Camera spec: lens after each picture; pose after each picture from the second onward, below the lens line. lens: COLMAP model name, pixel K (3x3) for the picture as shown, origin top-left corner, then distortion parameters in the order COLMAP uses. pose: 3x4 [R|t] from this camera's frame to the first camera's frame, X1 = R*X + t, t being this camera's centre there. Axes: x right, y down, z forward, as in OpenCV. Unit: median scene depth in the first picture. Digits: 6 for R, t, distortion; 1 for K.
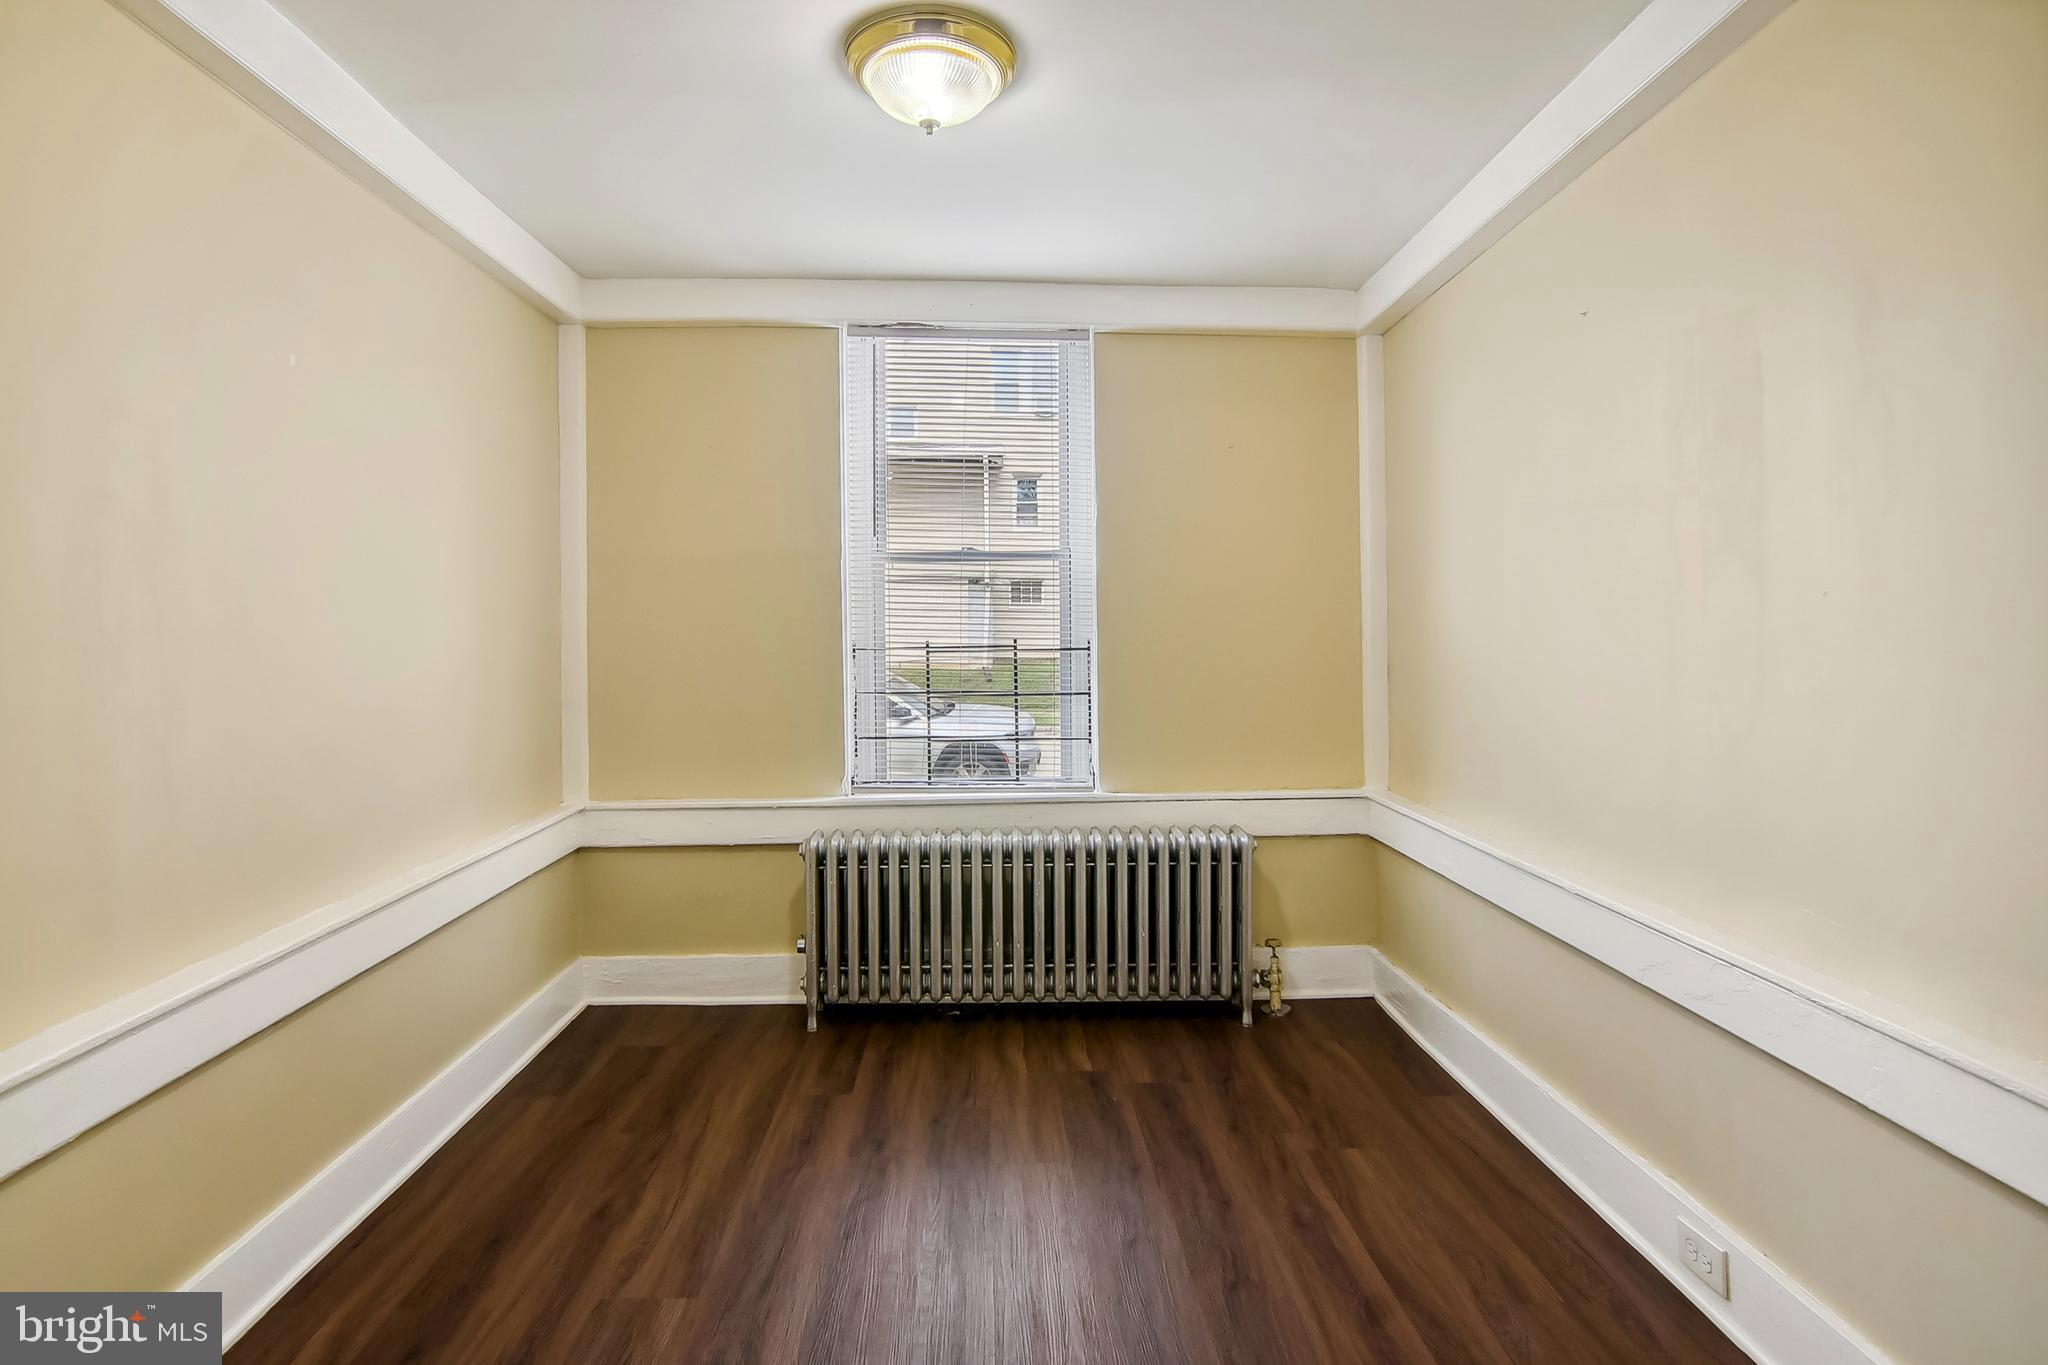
lens RADIAL K [[1043.9, 0, 1017.4], [0, 1043.9, 684.1], [0, 0, 1]] dist [-0.018070, -0.003028]
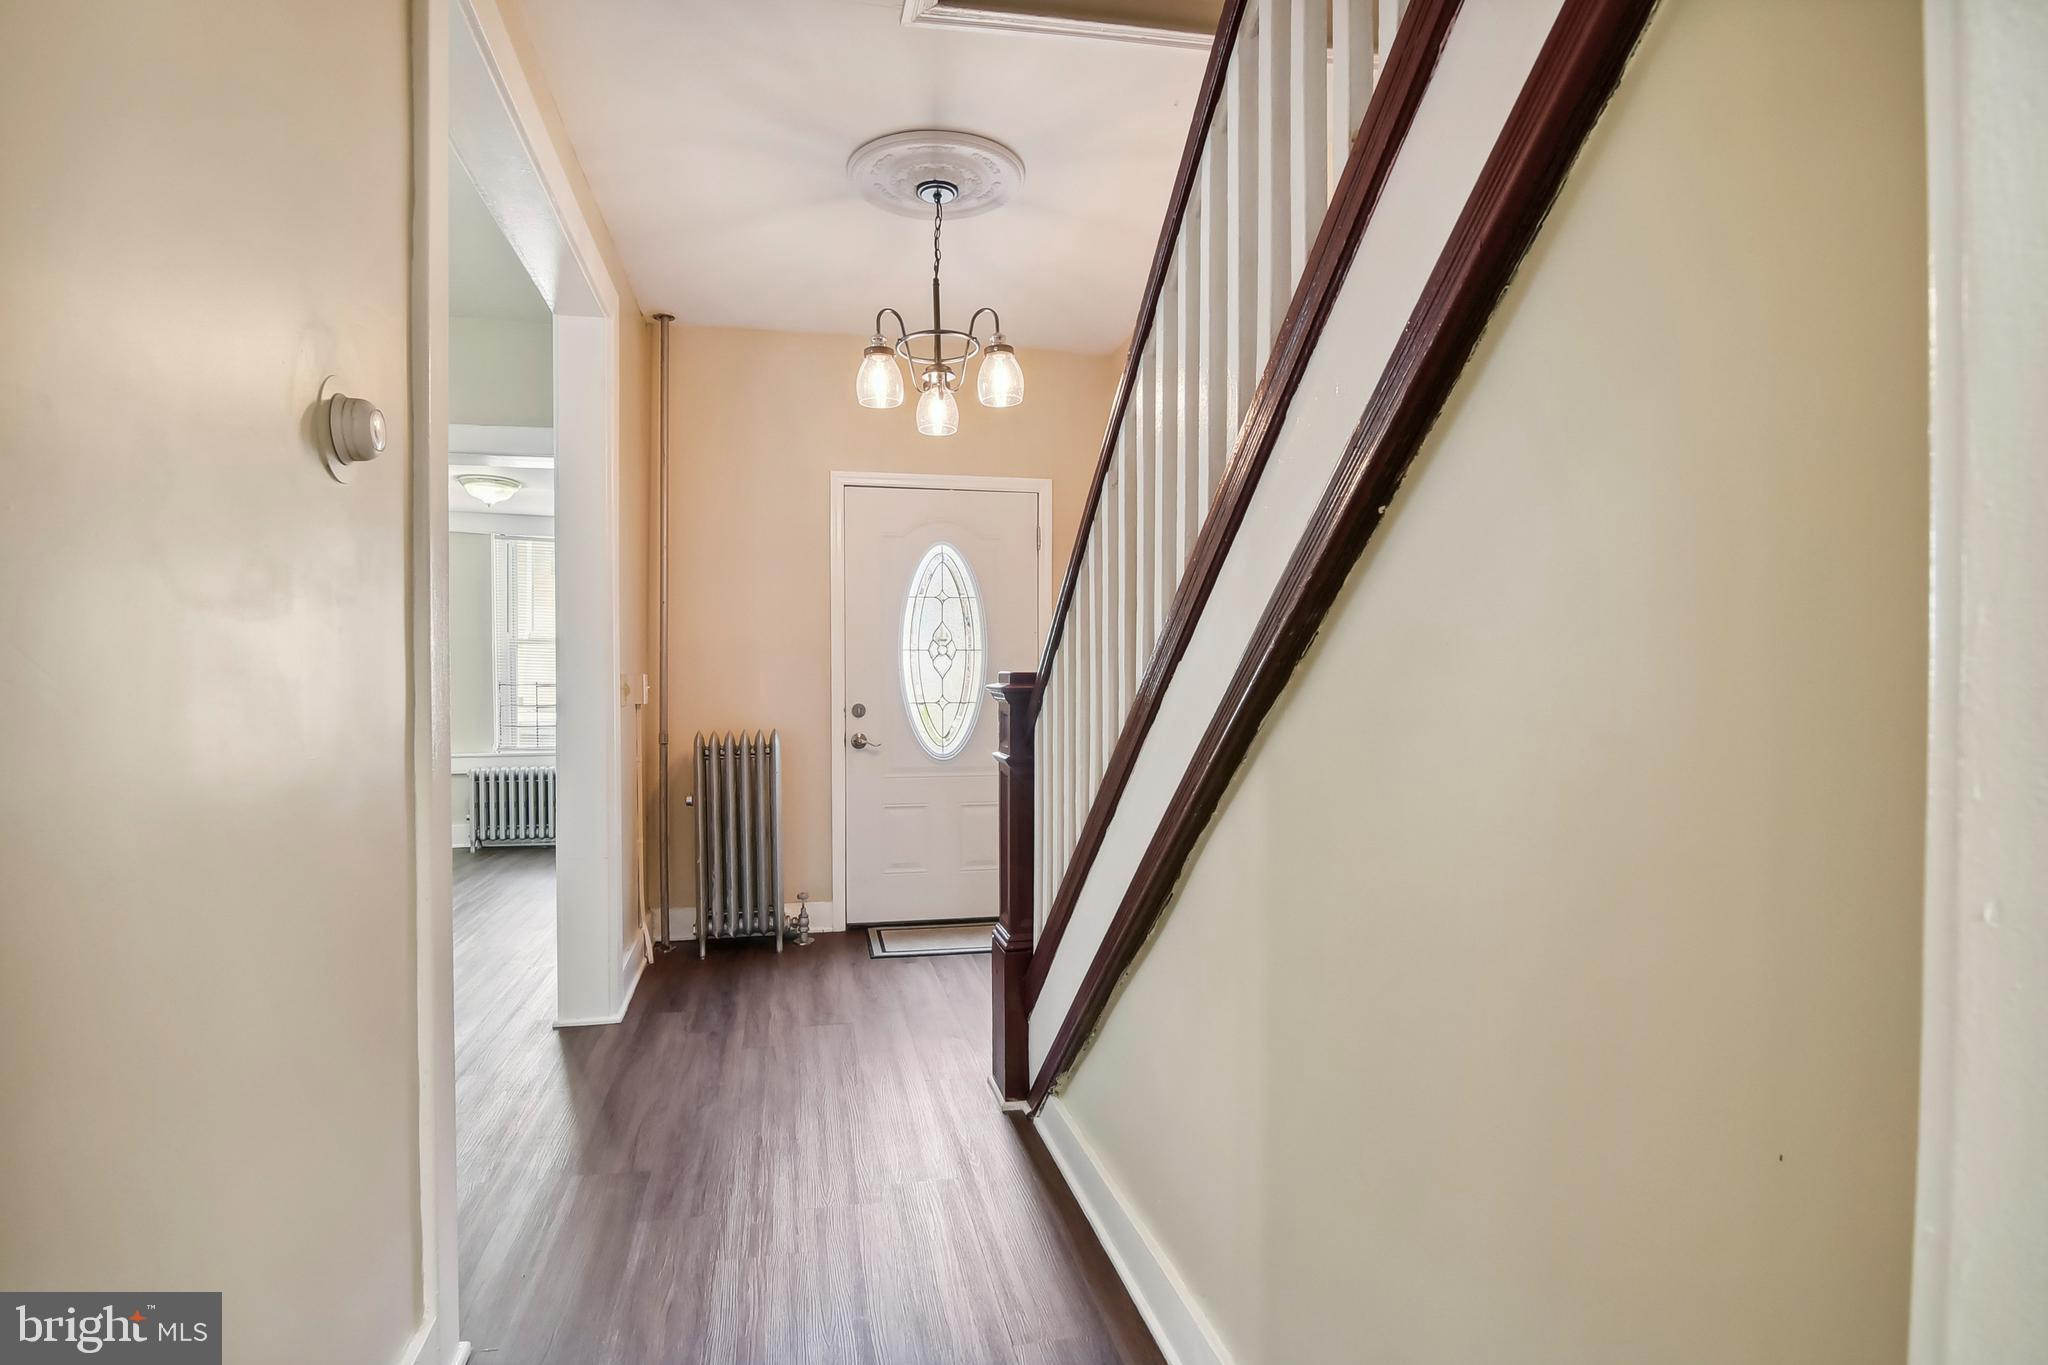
lens RADIAL K [[1043.9, 0, 1031.9], [0, 1043.9, 697.6], [0, 0, 1]] dist [-0.018070, -0.003028]
pose [[0.982541, 0.003397, 0.186017, 0.563206], [-0.005111, 0.999949, 0.008738, -0.033540], [-0.185978, -0.009536, 0.982508, -1.408078]]
